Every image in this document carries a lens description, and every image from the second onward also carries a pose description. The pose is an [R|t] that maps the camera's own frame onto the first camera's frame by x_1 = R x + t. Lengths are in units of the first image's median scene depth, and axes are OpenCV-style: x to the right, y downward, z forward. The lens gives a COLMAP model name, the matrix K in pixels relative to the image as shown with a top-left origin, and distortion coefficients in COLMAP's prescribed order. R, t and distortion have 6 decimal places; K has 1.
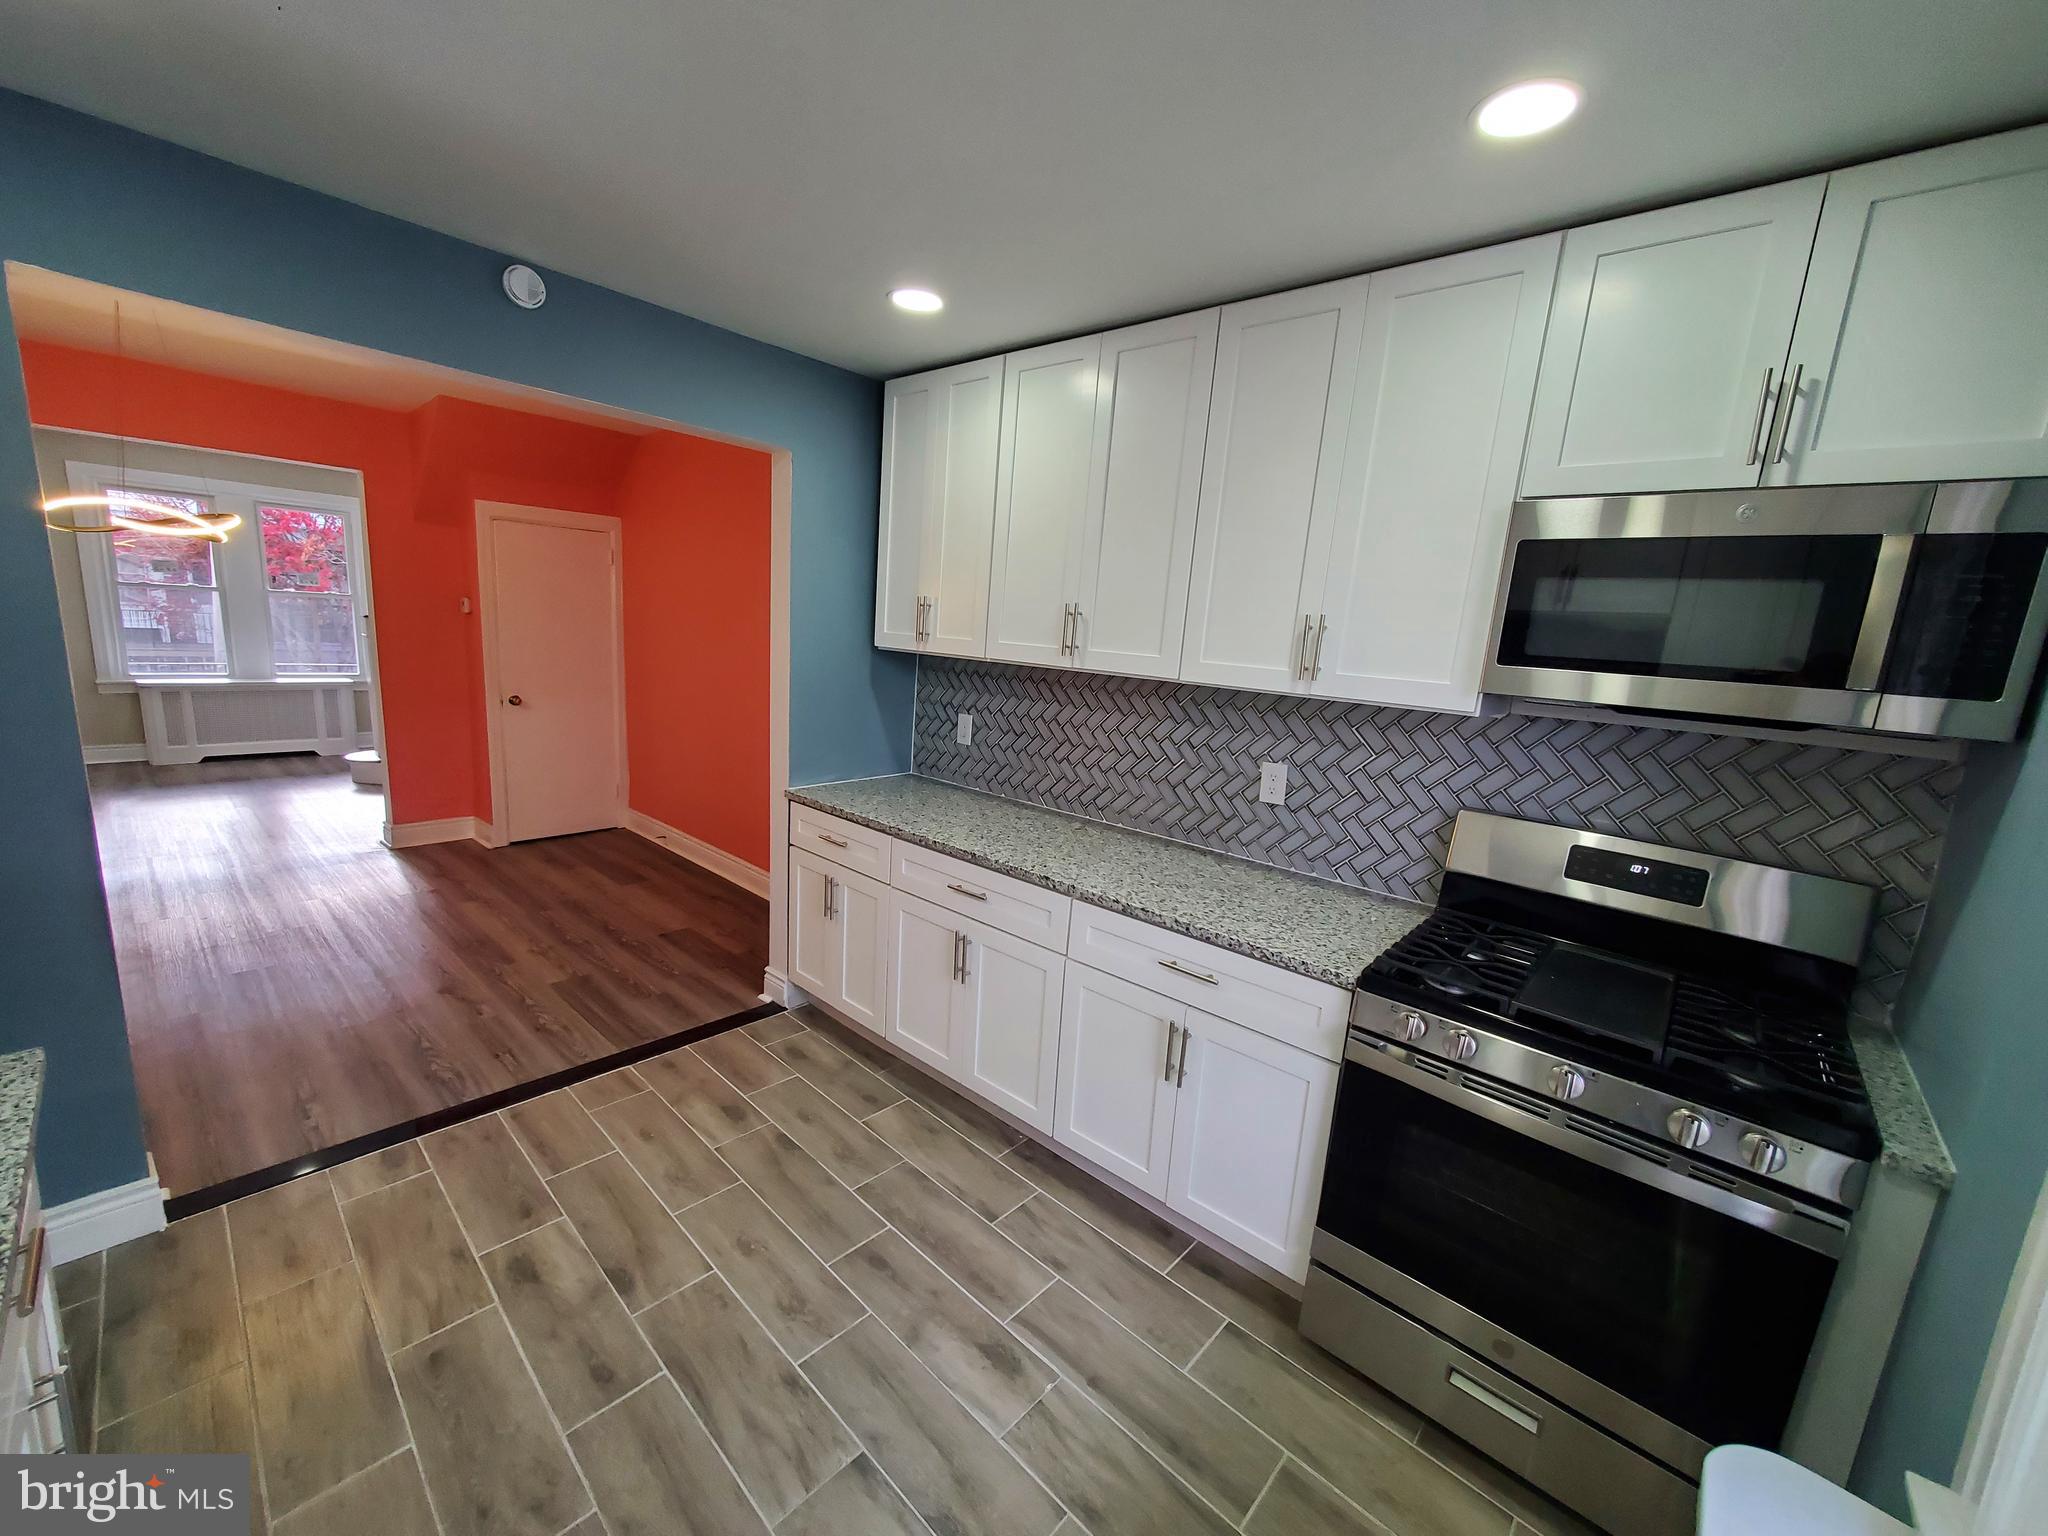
lens RADIAL K [[805.8, 0, 1015.3], [0, 805.8, 784.4], [0, 0, 1]] dist [-0.000286, 0.000275]
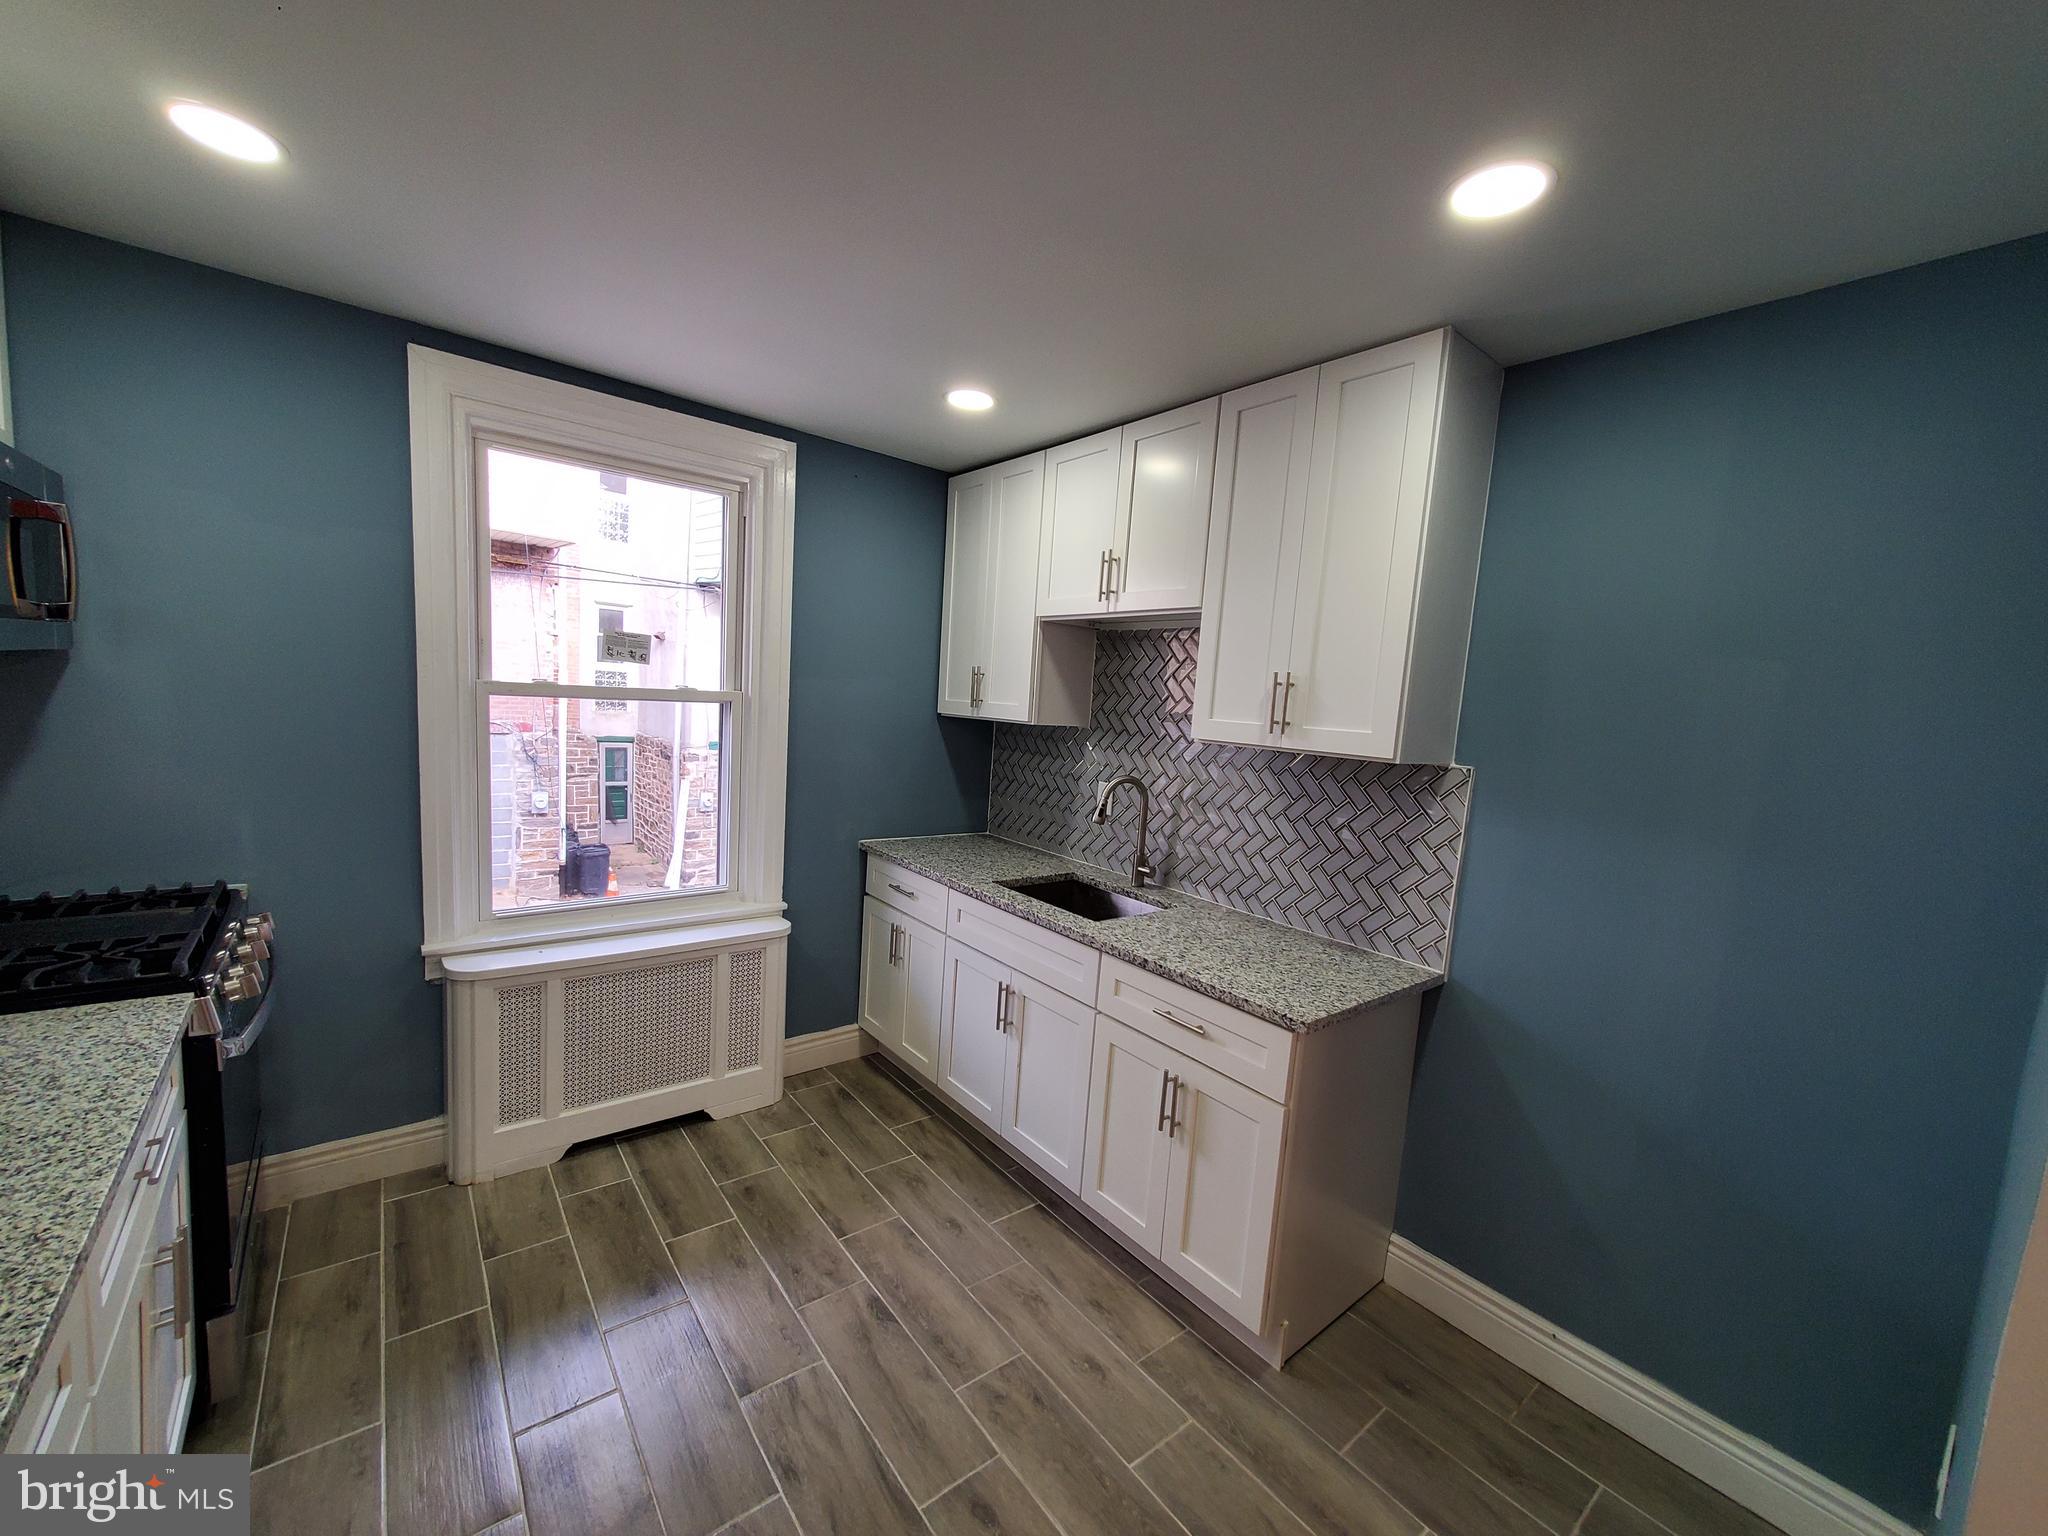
lens RADIAL K [[805.8, 0, 1015.3], [0, 805.8, 784.4], [0, 0, 1]] dist [-0.000286, 0.000275]
pose [[-0.978549, -0.153398, 0.137513, -0.297225], [-0.104417, 0.944718, 0.310814, -0.188057], [-0.177590, 0.289788, -0.940470, 0.879688]]
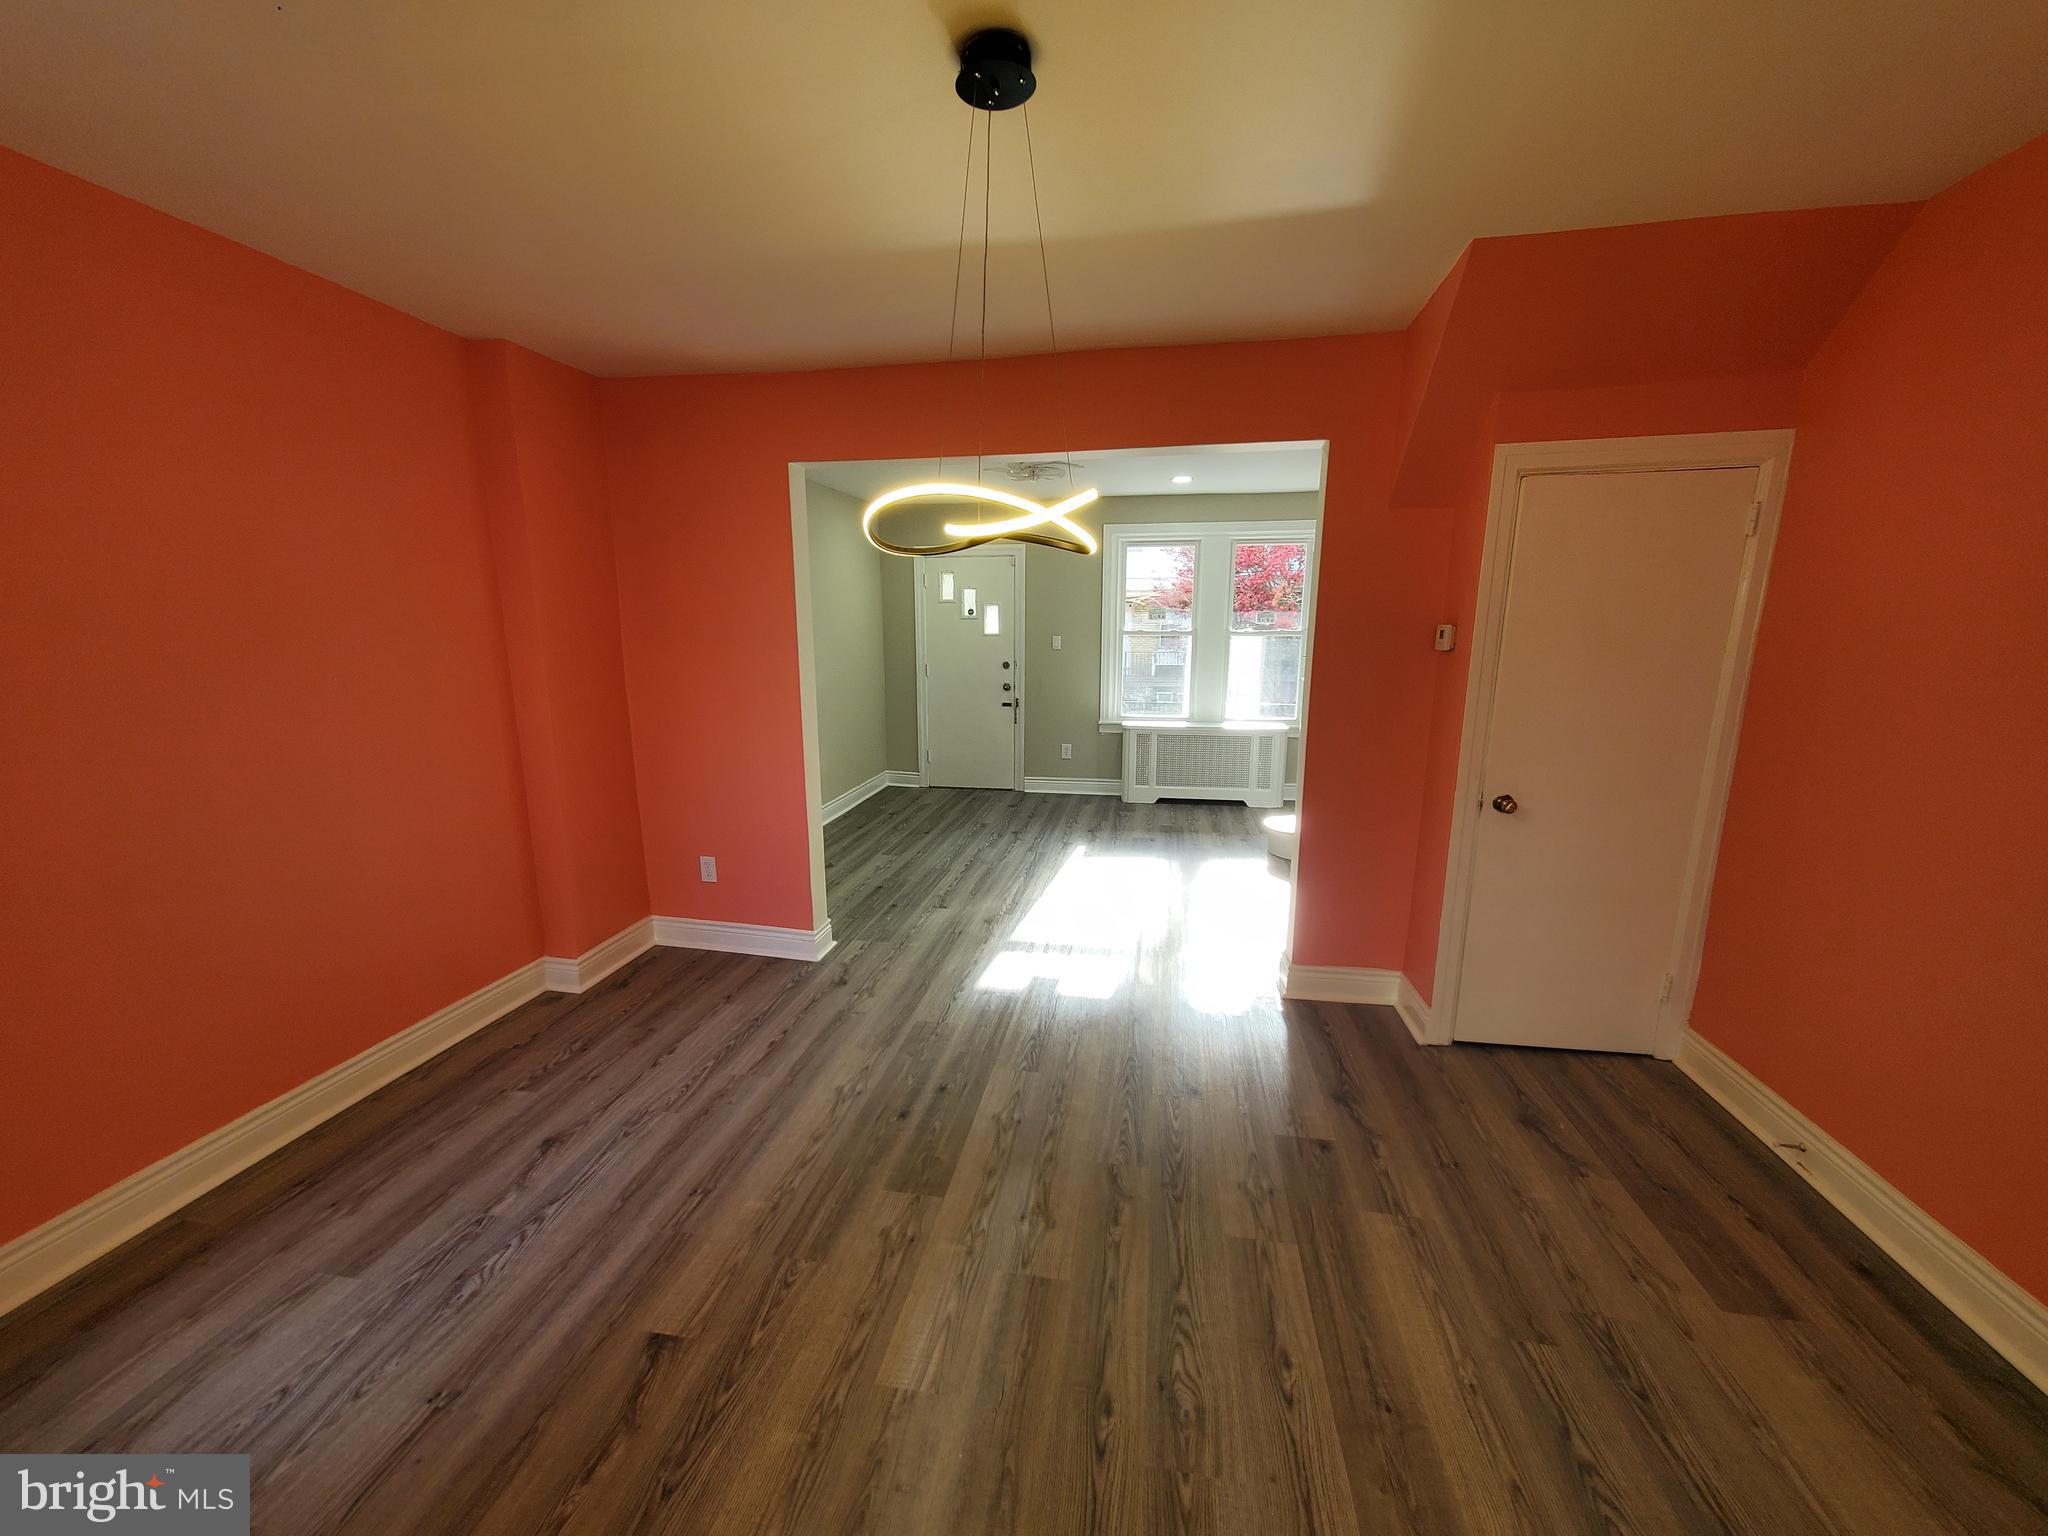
lens RADIAL K [[805.8, 0, 1015.3], [0, 805.8, 784.4], [0, 0, 1]] dist [-0.000286, 0.000275]
pose [[0.519177, 0.103433, -0.848385, -0.527745], [-0.127912, 0.990873, 0.042527, -0.158823], [0.845041, 0.086440, 0.527669, 0.683104]]
